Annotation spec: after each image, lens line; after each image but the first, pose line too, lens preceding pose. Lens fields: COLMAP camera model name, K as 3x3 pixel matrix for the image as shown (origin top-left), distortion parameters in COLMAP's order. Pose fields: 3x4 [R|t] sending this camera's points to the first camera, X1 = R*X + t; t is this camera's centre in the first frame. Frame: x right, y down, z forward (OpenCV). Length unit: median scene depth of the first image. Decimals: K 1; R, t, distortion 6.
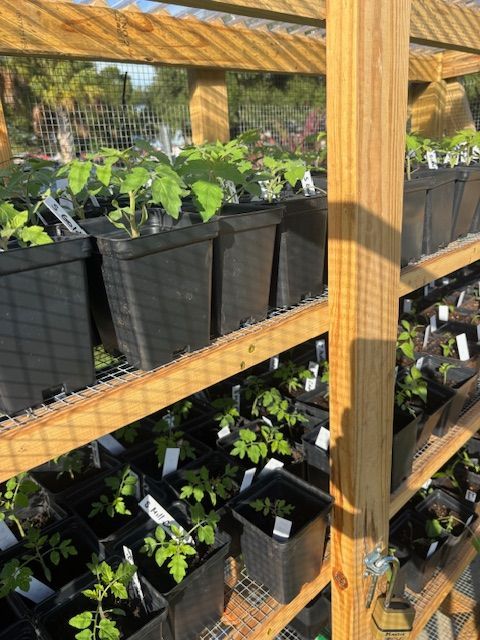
lens RADIAL K [[489.8, 0, 239.3], [0, 489.8, 320.9], [0, 0, 1]] dist [-0.008934, -0.004840]
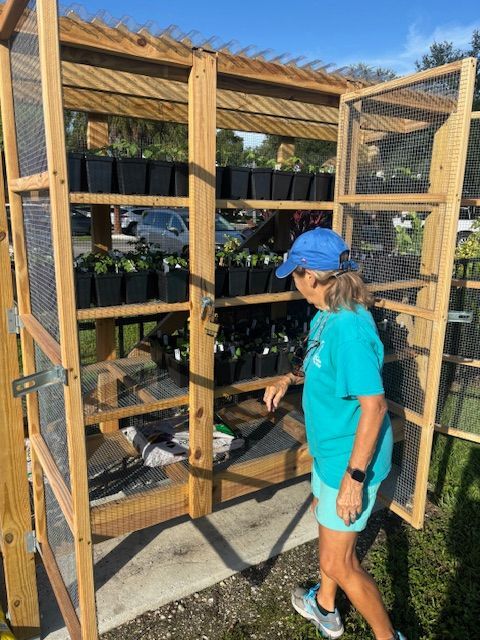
lens RADIAL K [[489.8, 0, 240.6], [0, 489.8, 319.2], [0, 0, 1]] dist [-0.008934, -0.004840]
pose [[0.976030, 0.127833, -0.176138, 0.802490], [-0.147556, 0.983592, -0.103799, 0.705609], [0.159979, 0.127301, 0.978877, -1.331125]]
